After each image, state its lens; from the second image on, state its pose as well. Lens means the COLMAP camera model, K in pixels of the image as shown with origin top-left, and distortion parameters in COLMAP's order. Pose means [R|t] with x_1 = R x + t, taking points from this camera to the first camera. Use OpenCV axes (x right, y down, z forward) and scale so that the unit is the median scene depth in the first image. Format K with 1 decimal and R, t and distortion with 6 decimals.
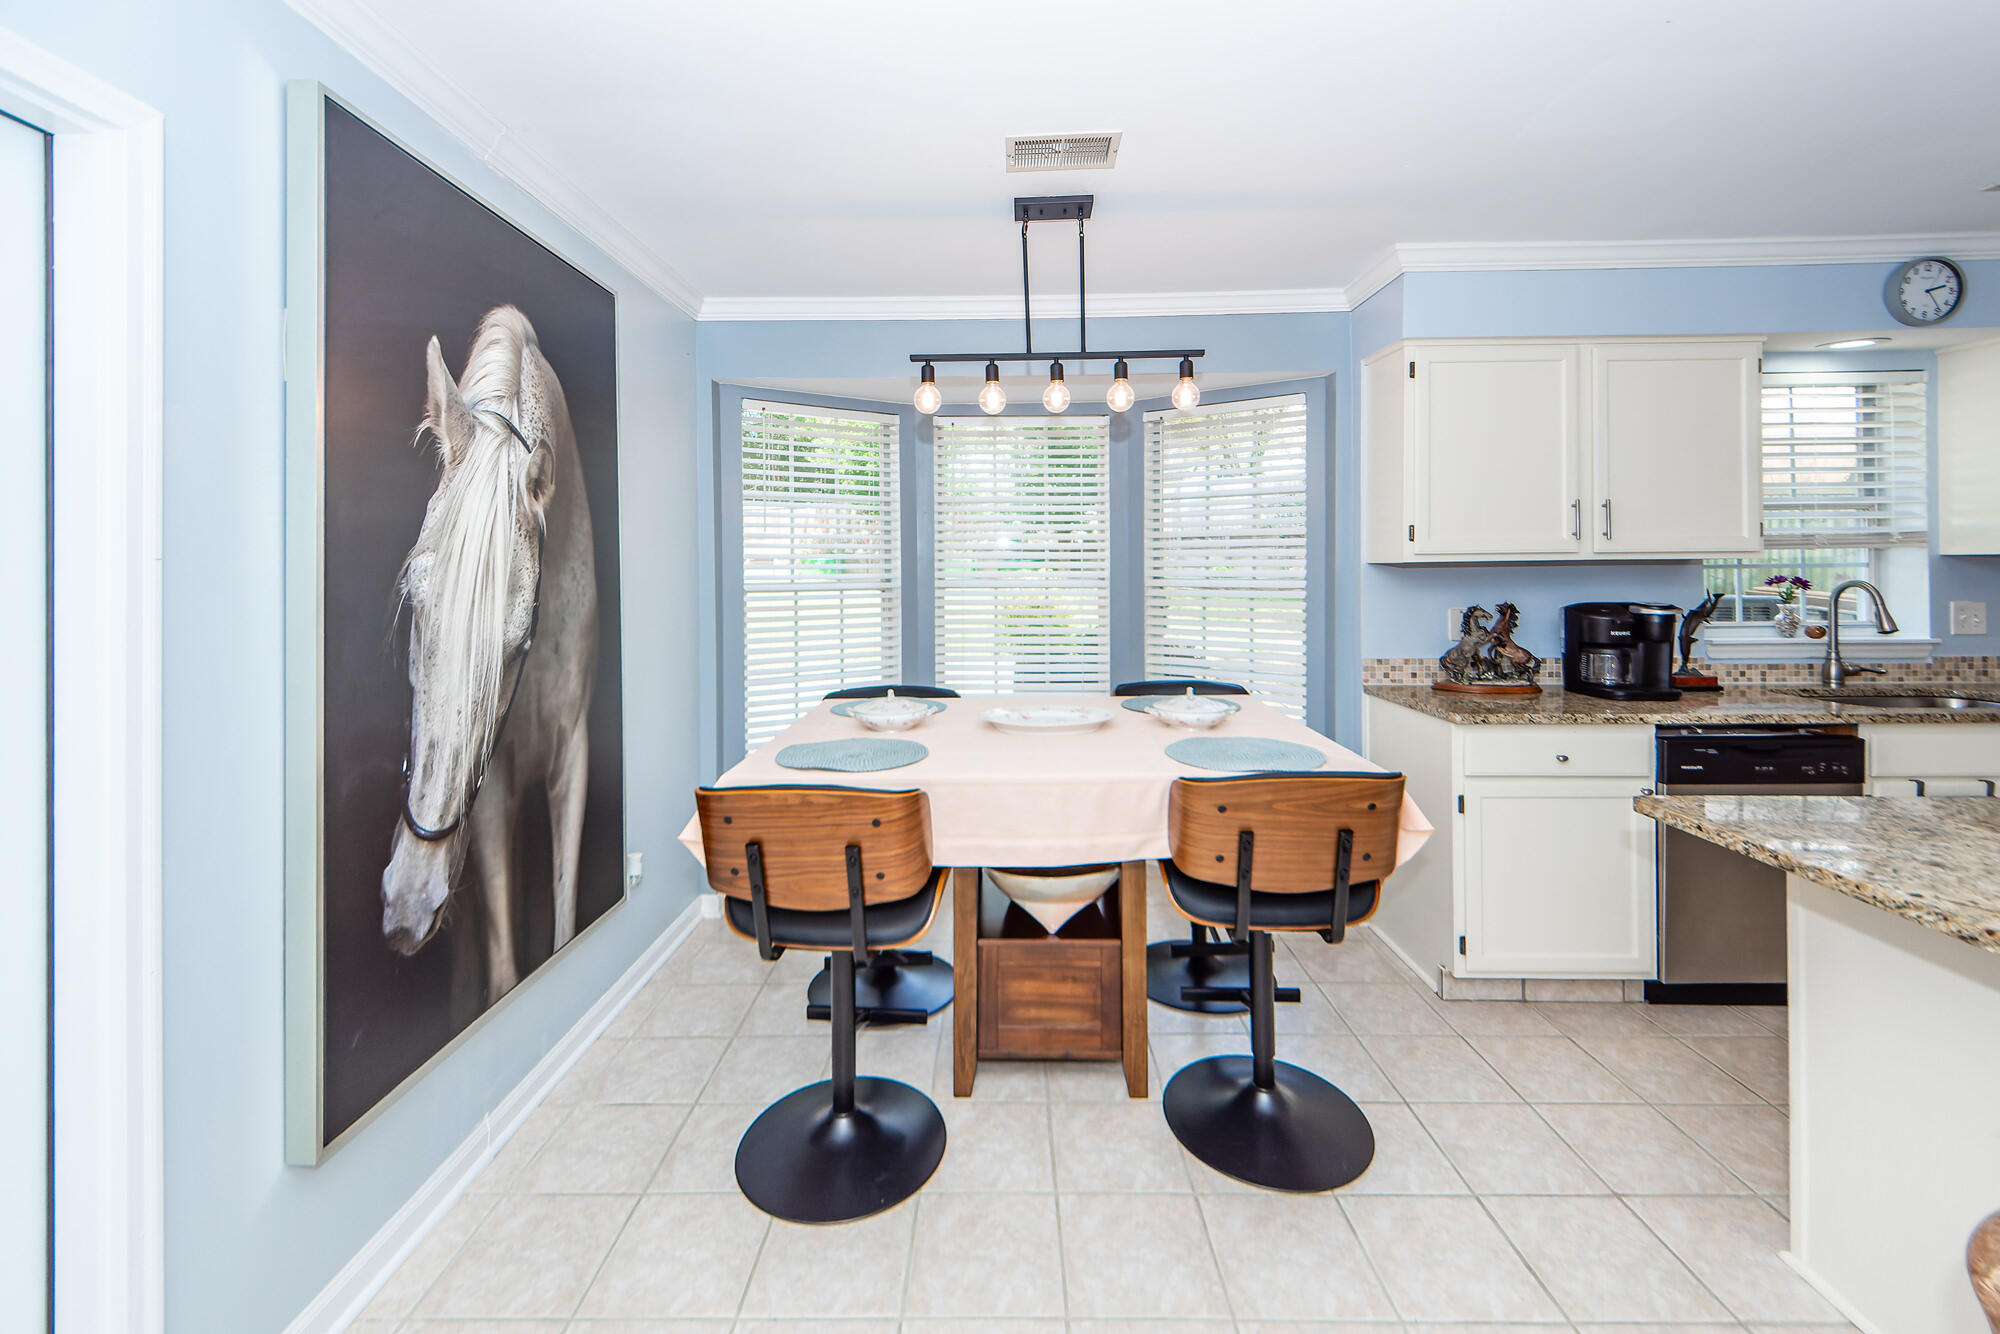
lens RADIAL K [[835.2, 0, 1028.2], [0, 835.2, 558.3], [0, 0, 1]] dist [0.004605, -0.000362]
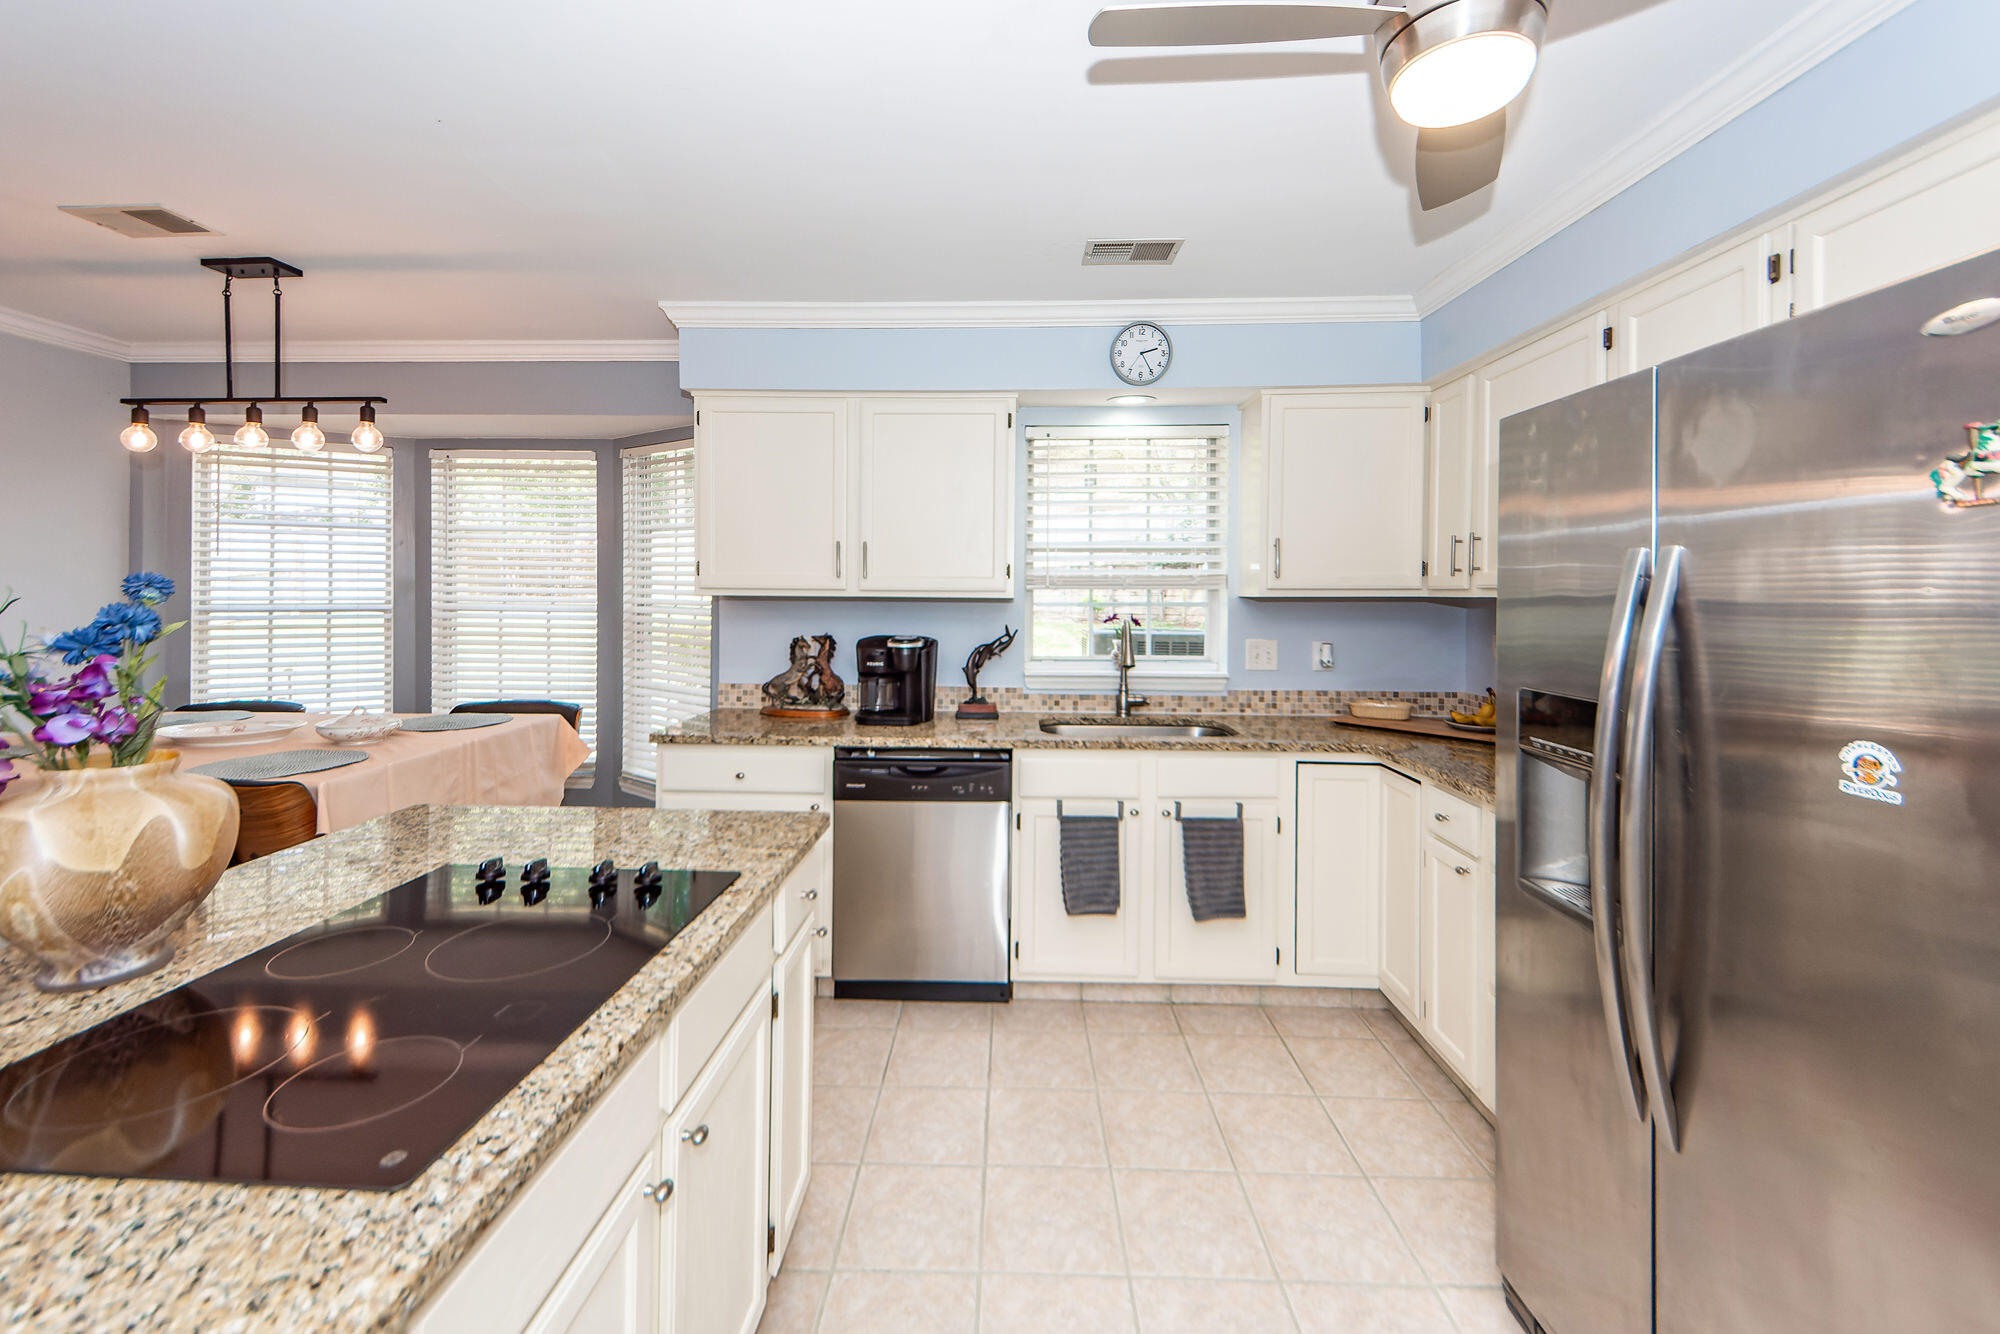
lens RADIAL K [[777.6, 0, 994.3], [0, 777.6, 601.5], [0, 0, 1]] dist [-0.001282, 0.000708]
pose [[0.999843, 0.016439, -0.006643, 1.117765], [-0.016320, 0.999713, 0.017538, -0.015027], [0.006930, -0.017427, 0.999824, -0.013480]]
